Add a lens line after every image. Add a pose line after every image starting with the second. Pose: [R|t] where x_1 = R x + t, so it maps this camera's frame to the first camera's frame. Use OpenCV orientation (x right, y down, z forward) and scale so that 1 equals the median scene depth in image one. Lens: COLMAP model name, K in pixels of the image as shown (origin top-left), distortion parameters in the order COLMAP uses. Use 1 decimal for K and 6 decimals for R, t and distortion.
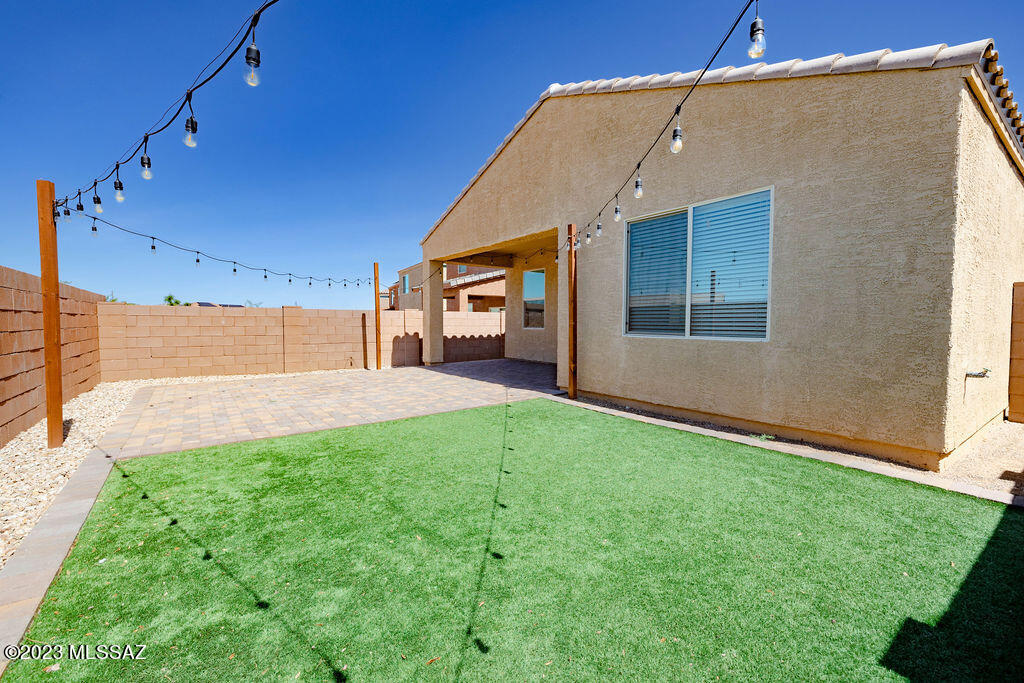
lens RADIAL K [[428.3, 0, 512.0], [0, 428.3, 341.5], [0, 0, 1]] dist [-0.000768, -0.000098]
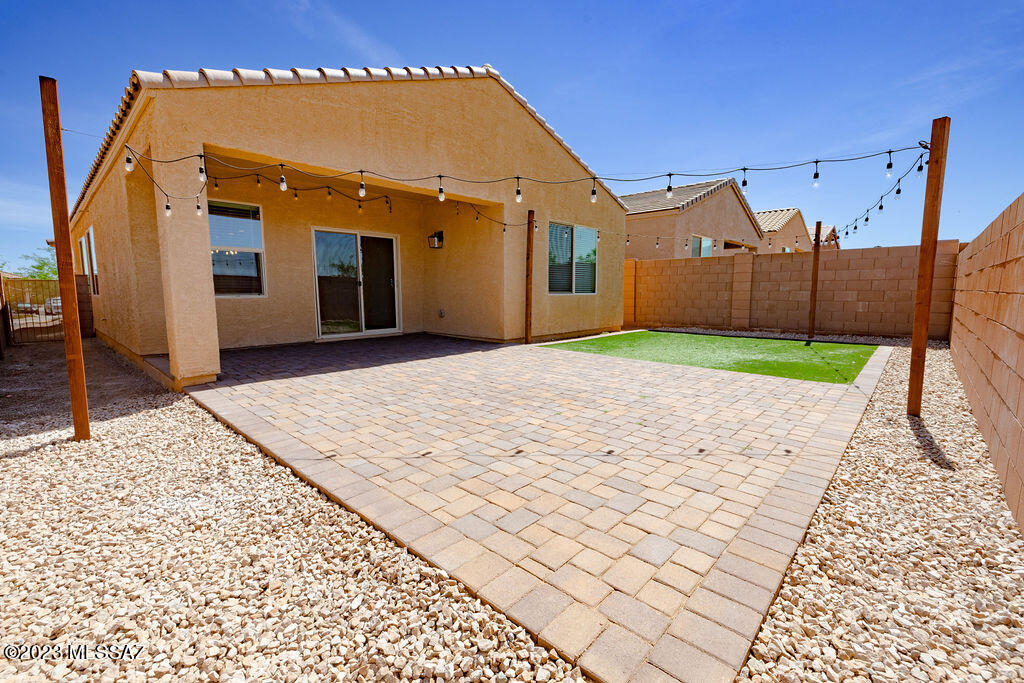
lens RADIAL K [[428.3, 0, 512.0], [0, 428.3, 341.5], [0, 0, 1]] dist [-0.000768, -0.000098]
pose [[-0.169670, -0.125228, 0.977512, -1.265184], [0.039878, 0.990209, 0.133776, -0.058873], [-0.984694, 0.061679, -0.163015, 1.389138]]
